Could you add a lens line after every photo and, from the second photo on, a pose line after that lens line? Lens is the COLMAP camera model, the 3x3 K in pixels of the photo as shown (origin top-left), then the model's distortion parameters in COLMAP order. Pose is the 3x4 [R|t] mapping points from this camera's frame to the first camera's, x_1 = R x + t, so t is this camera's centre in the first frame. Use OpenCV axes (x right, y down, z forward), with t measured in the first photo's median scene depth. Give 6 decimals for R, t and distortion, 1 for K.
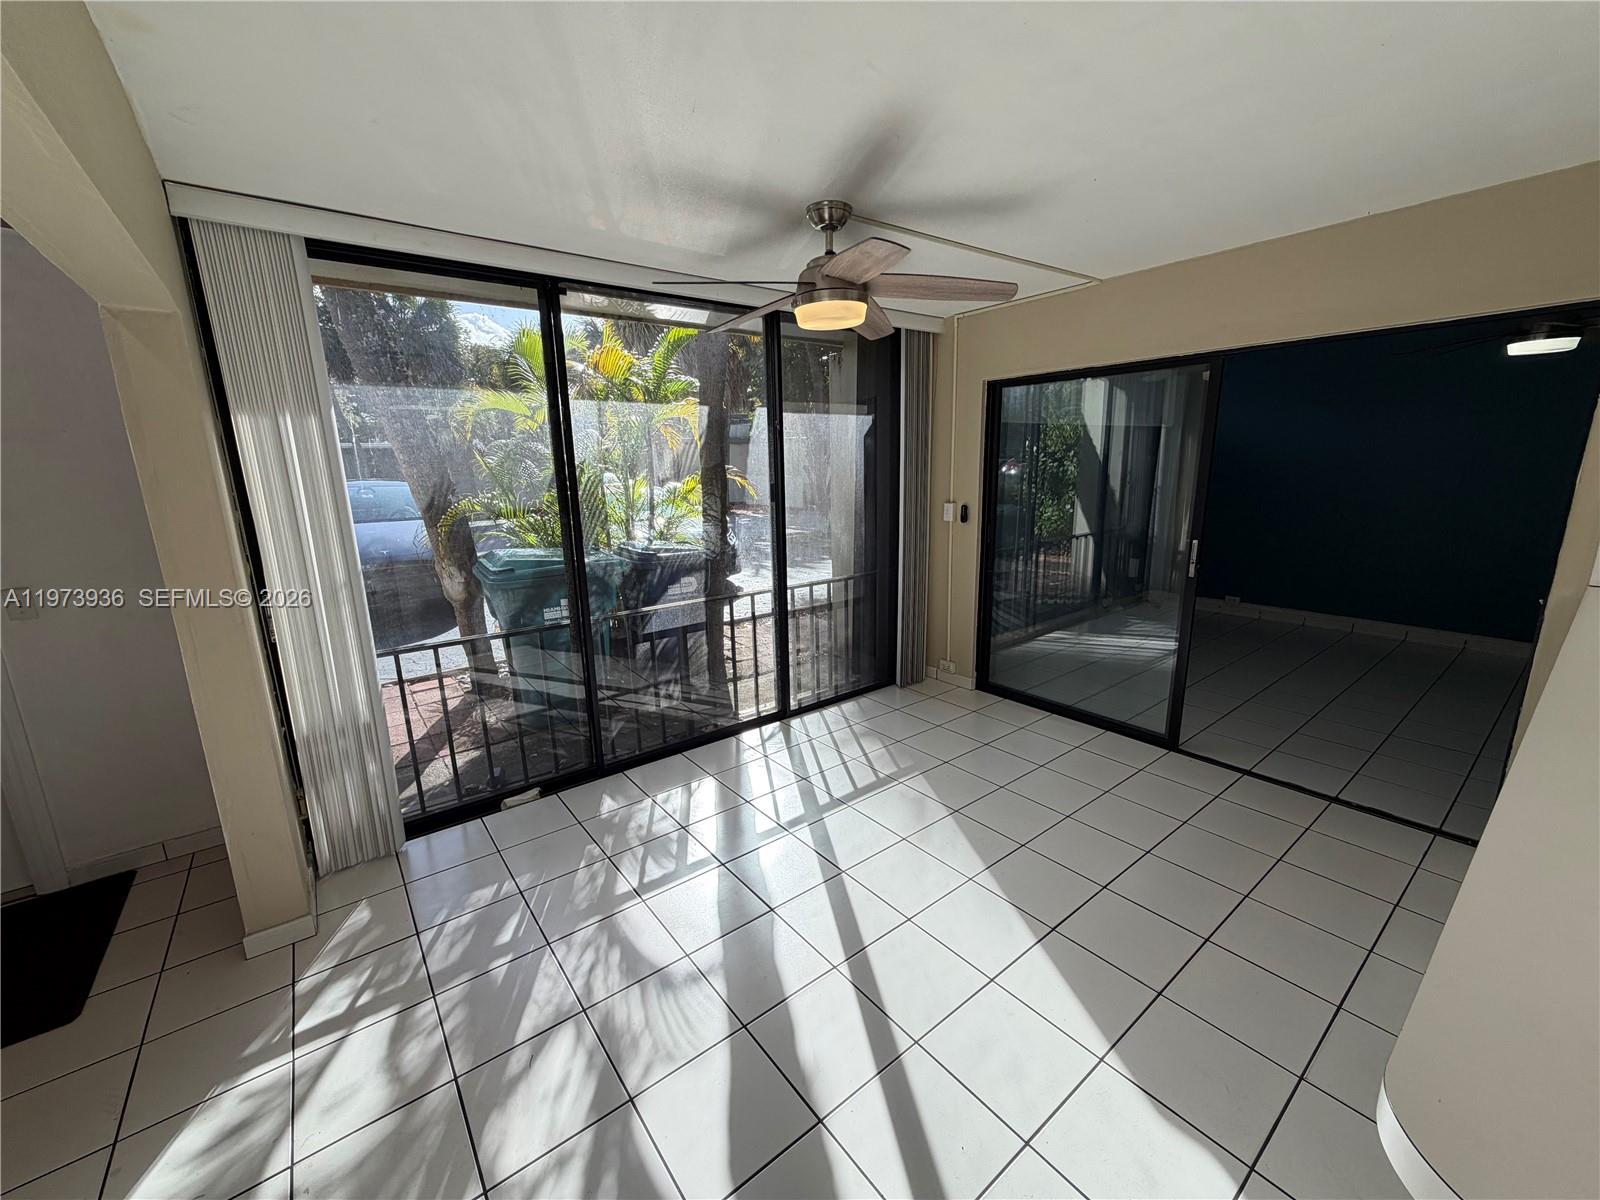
lens RADIAL K [[637.5, 0, 796.4], [0, 637.5, 605.0], [0, 0, 1]] dist [-0.000129, 0.001153]
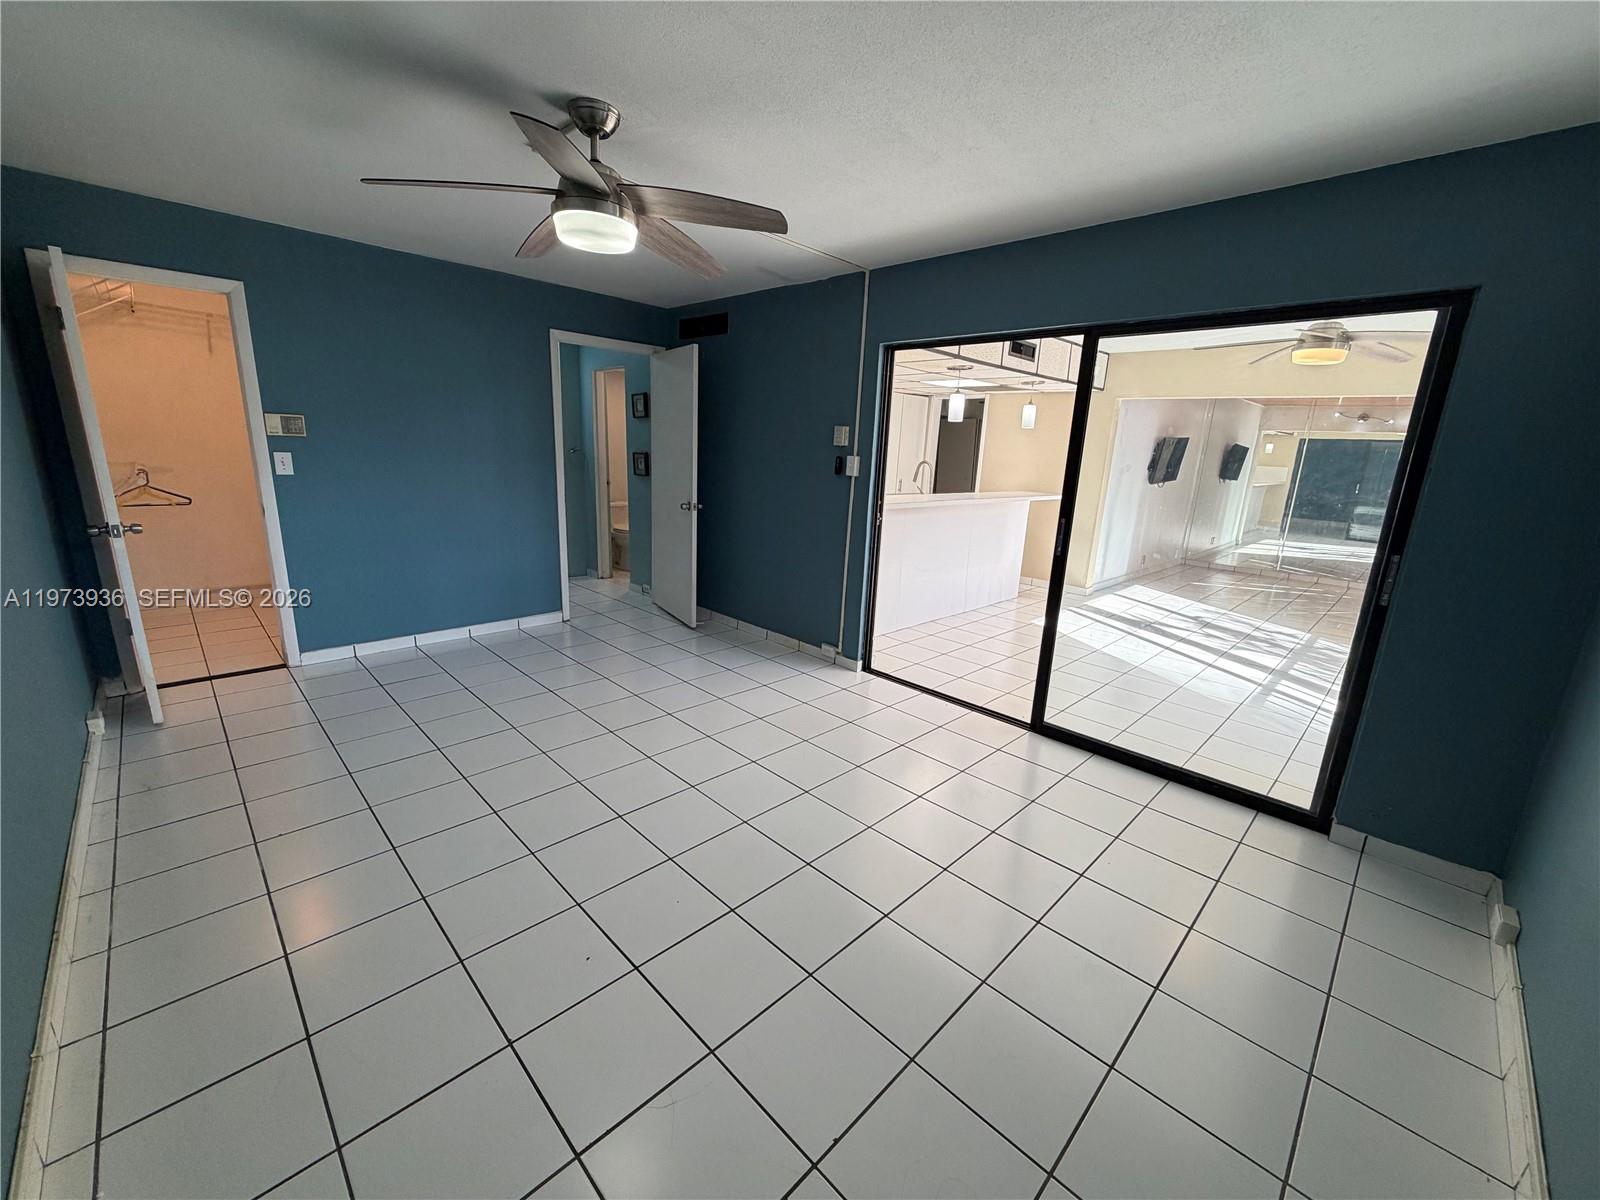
lens RADIAL K [[637.5, 0, 799.5], [0, 637.5, 605.6], [0, 0, 1]] dist [-0.000129, 0.001153]
pose [[-0.992510, 0.007943, -0.121903, 1.097847], [-0.047344, 0.894887, 0.443775, -0.381956], [0.112614, 0.446222, -0.887808, 1.796195]]
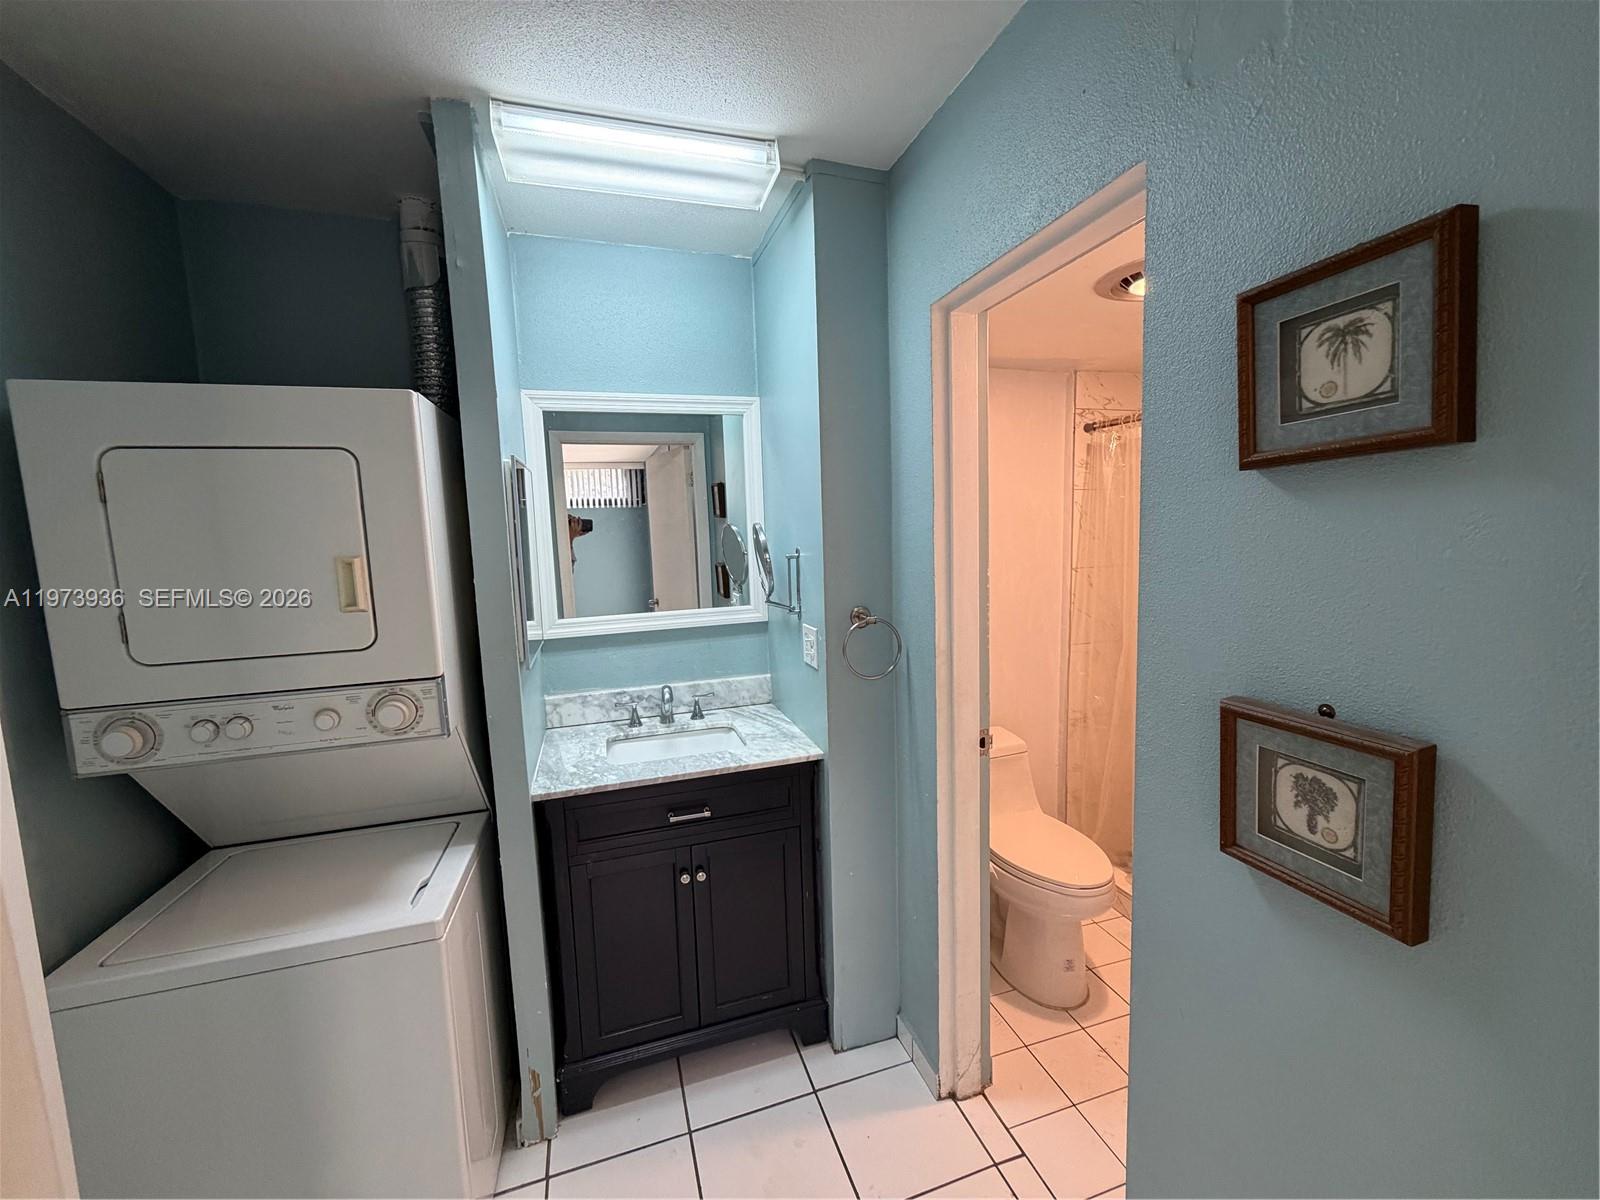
lens RADIAL K [[637.5, 0, 804.5], [0, 637.5, 600.1], [0, 0, 1]] dist [-0.000129, 0.001153]
pose [[-0.940570, 0.014210, 0.339303, 1.387217], [0.122291, 0.946268, 0.299369, -0.109227], [-0.316817, 0.323071, -0.891769, 0.347829]]
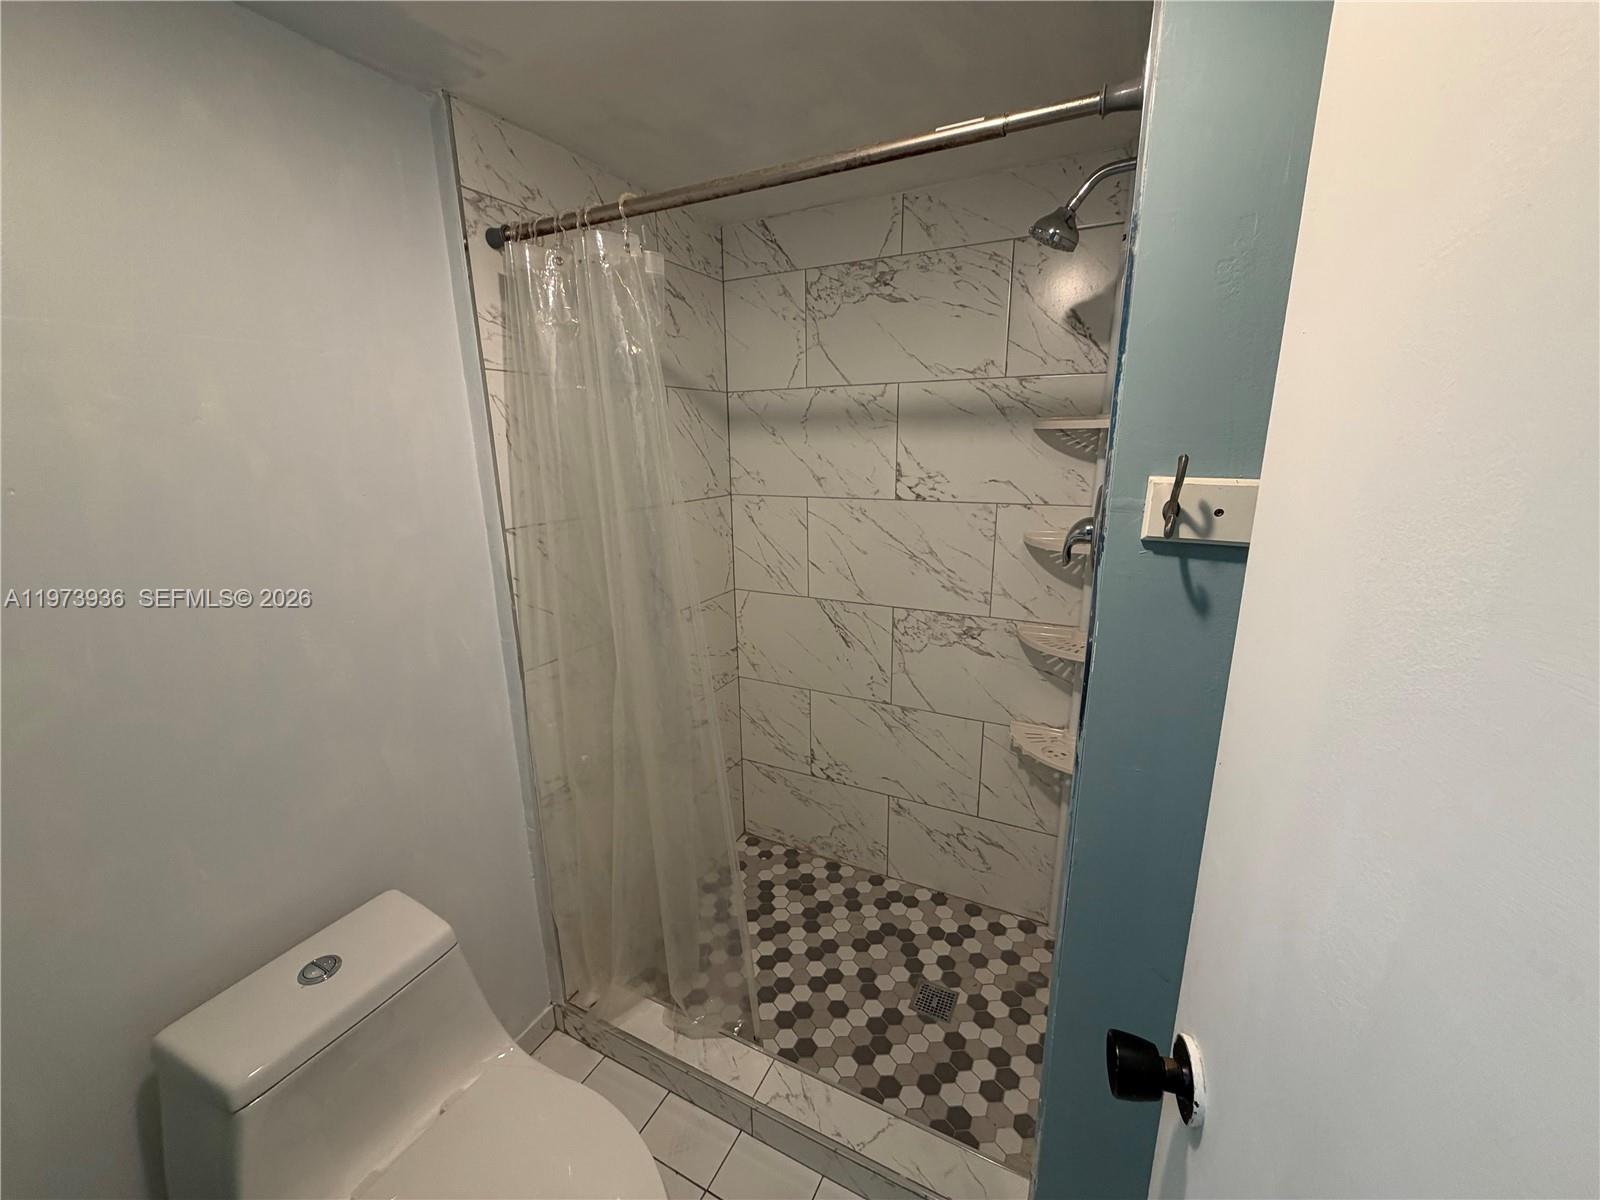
lens RADIAL K [[637.5, 0, 790.7], [0, 637.5, 605.1], [0, 0, 1]] dist [-0.000129, 0.001153]
pose [[-0.901745, 0.149110, -0.405737, 1.352324], [-0.049815, 0.896522, 0.440189, -0.018270], [0.429389, 0.417150, -0.801006, -0.034377]]
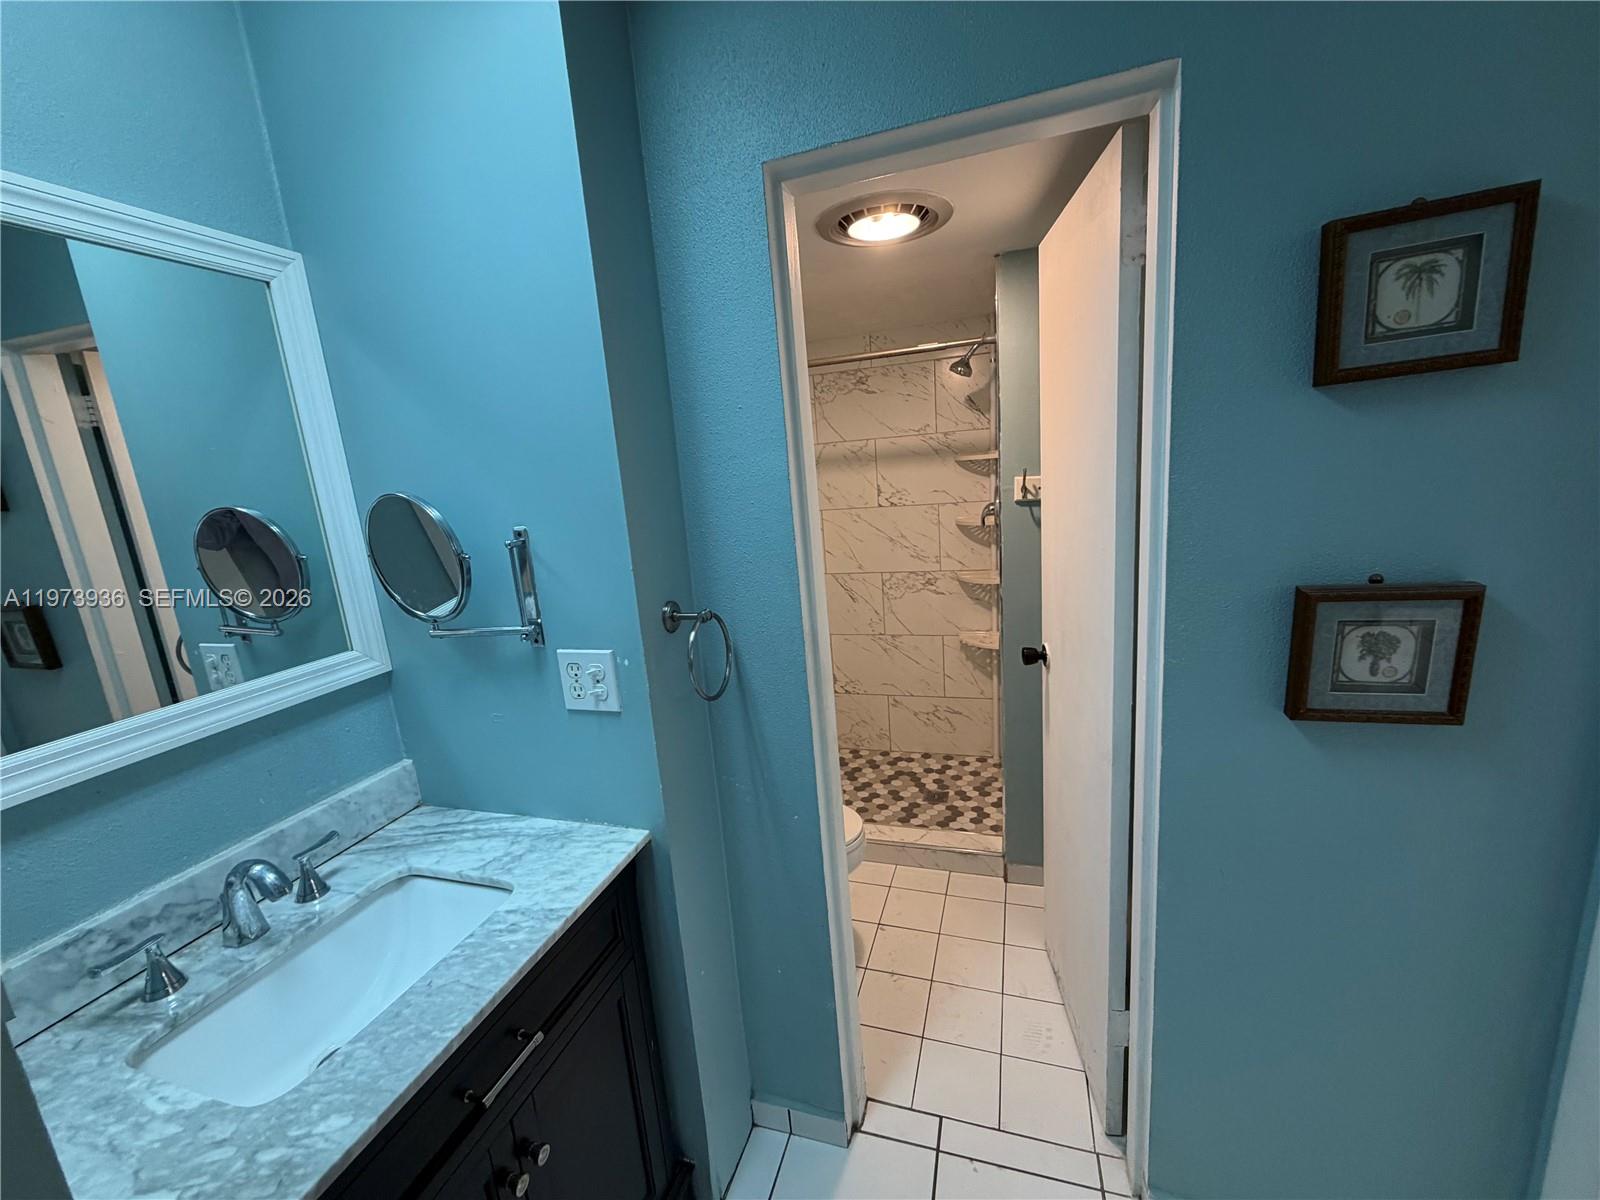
lens RADIAL K [[637.5, 0, 788.4], [0, 637.5, 605.7], [0, 0, 1]] dist [-0.000129, 0.001153]
pose [[-0.819953, 0.206064, -0.534055, 1.648376], [-0.018437, 0.922969, 0.384433, -0.079314], [0.572134, 0.325063, -0.752992, 0.181242]]
